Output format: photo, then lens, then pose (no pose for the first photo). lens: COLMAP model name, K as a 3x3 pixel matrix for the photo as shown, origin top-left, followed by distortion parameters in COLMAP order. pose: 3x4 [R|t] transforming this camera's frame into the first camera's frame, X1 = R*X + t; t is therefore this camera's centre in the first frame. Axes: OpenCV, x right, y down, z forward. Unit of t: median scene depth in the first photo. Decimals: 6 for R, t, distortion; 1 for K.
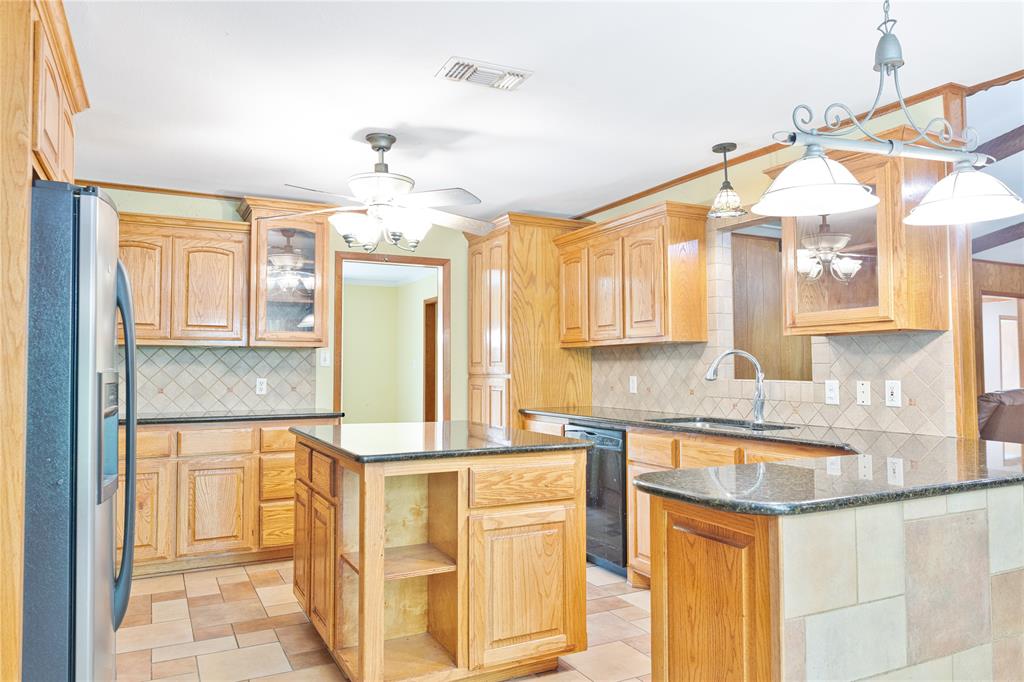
lens RADIAL K [[697.3, 0, 511.4], [0, 697.3, 341.6], [0, 0, 1]] dist [-0.001316, 0.003570]
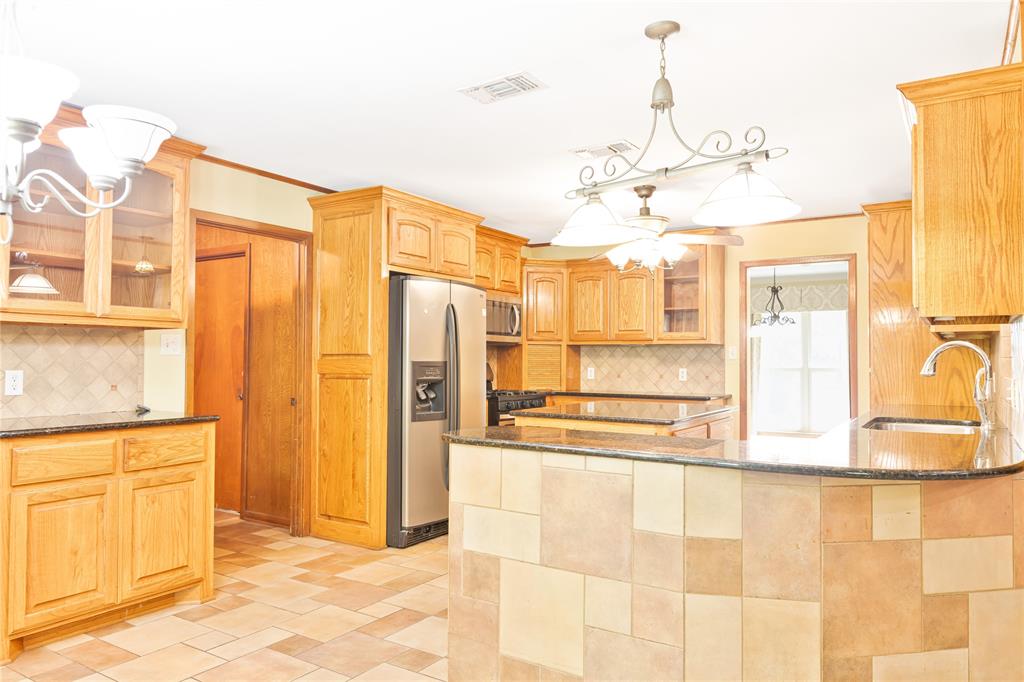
lens RADIAL K [[697.3, 0, 515.1], [0, 697.3, 336.1], [0, 0, 1]] dist [-0.001316, 0.003570]
pose [[0.500509, -0.025564, -0.865354, 0.644850], [0.026248, 0.999553, -0.014347, 0.002752], [0.865334, -0.015533, 0.500956, 0.083128]]
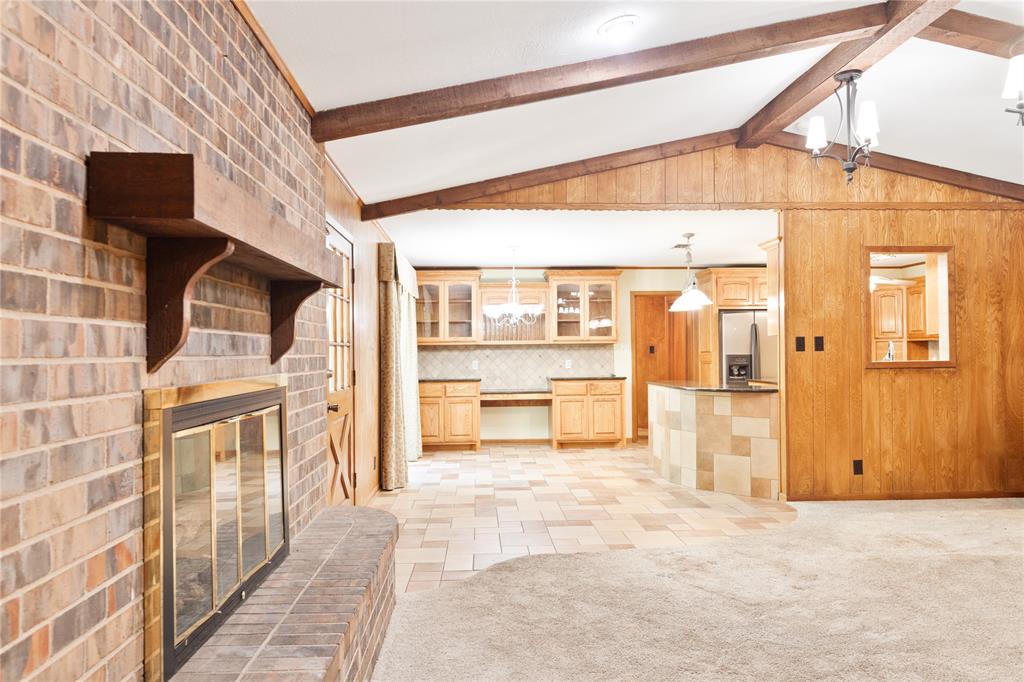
lens RADIAL K [[697.3, 0, 511.2], [0, 697.3, 346.5], [0, 0, 1]] dist [-0.001316, 0.003570]
pose [[-0.420431, -0.006756, -0.907299, 1.614443], [0.043489, 0.998673, -0.027588, 0.022238], [0.906282, -0.051056, -0.419579, 0.650213]]
